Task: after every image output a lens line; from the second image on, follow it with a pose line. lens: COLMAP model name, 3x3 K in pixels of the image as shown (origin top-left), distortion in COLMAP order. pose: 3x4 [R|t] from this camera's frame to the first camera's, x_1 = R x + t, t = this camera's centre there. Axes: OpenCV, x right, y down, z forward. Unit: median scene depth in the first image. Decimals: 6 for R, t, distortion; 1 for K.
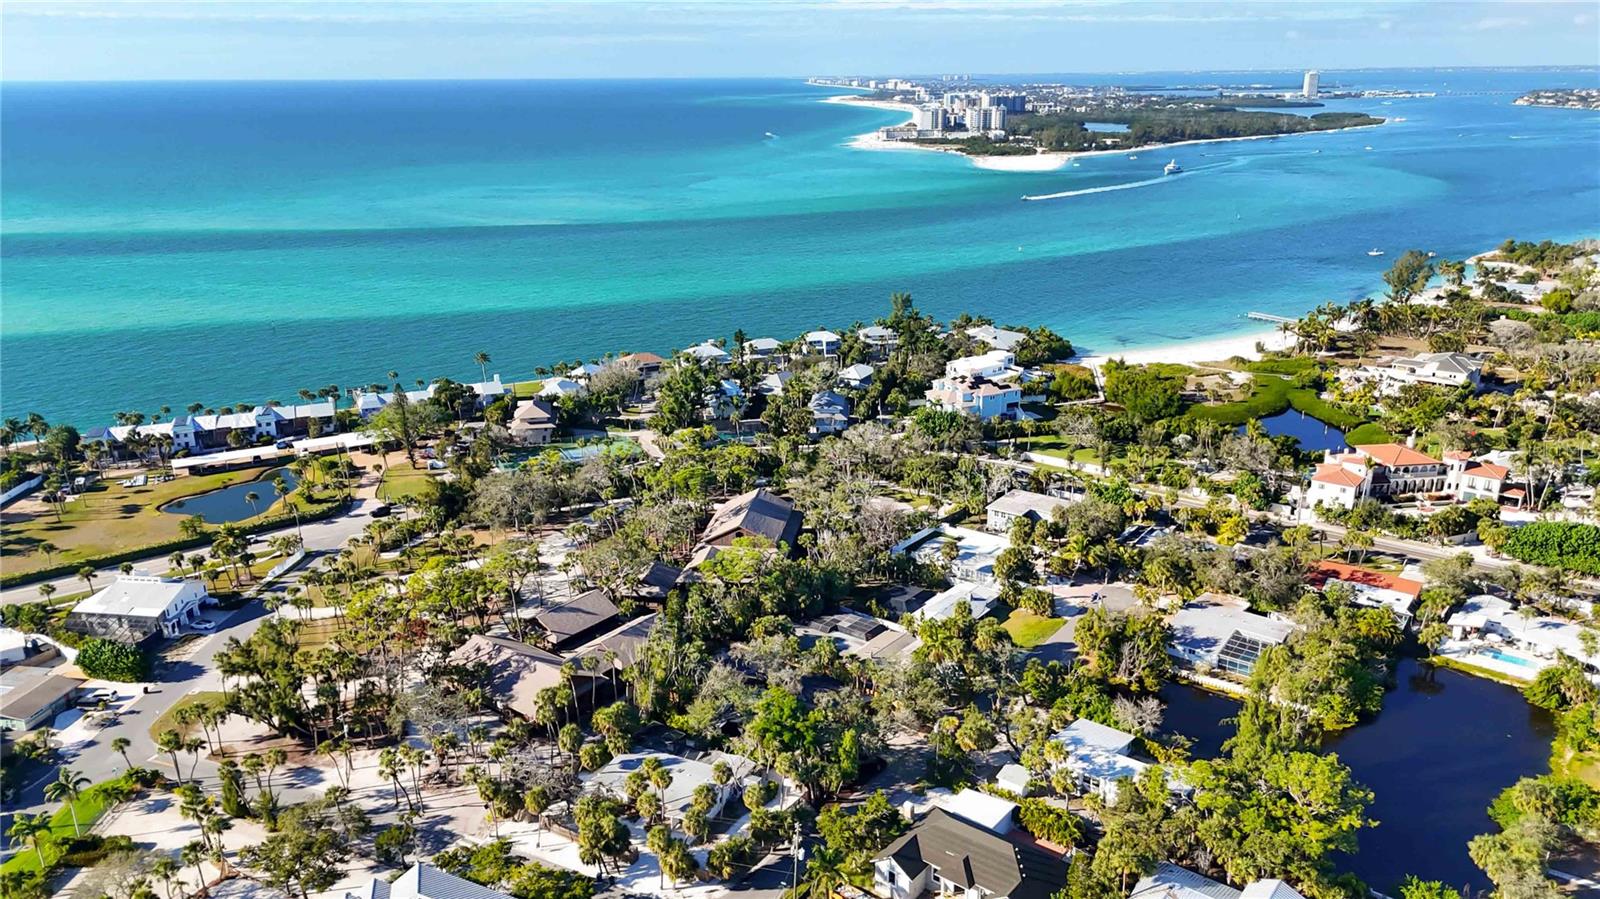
lens RADIAL K [[1185.9, 0, 800.0], [0, 1185.9, 449.5], [0, 0, 1]] dist [0.094785, -0.115961]
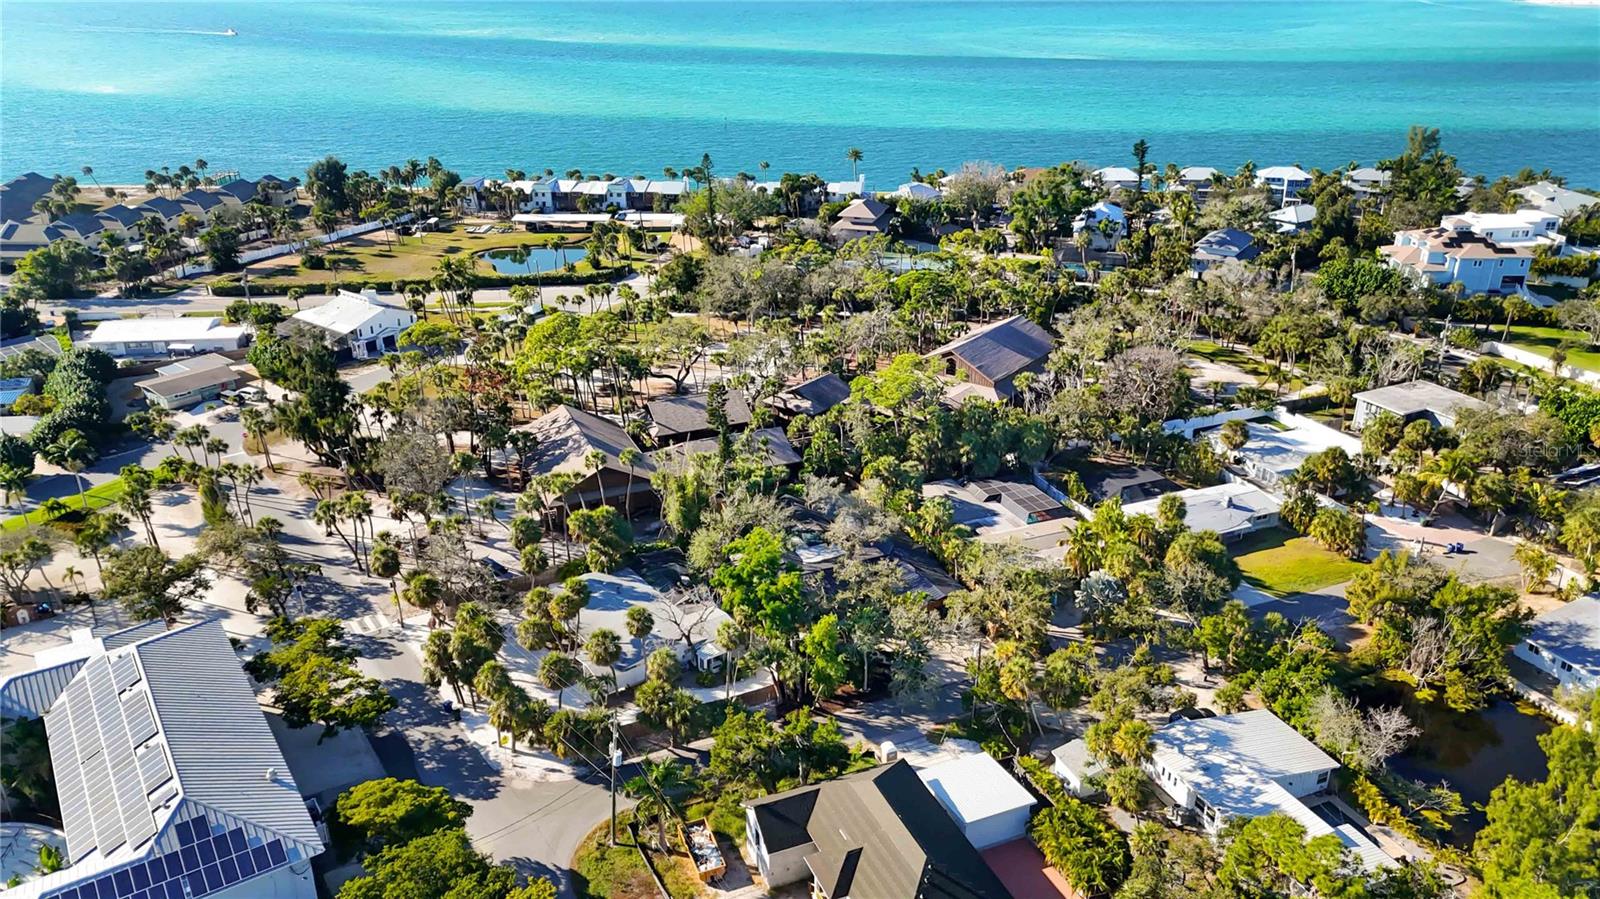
lens RADIAL K [[1185.9, 0, 800.0], [0, 1185.9, 449.5], [0, 0, 1]] dist [0.094785, -0.115961]
pose [[0.875189, 0.198443, -0.441207, 0.169716], [-0.155647, 0.979009, 0.131587, 0.034613], [0.458059, -0.046491, 0.887705, 0.231428]]
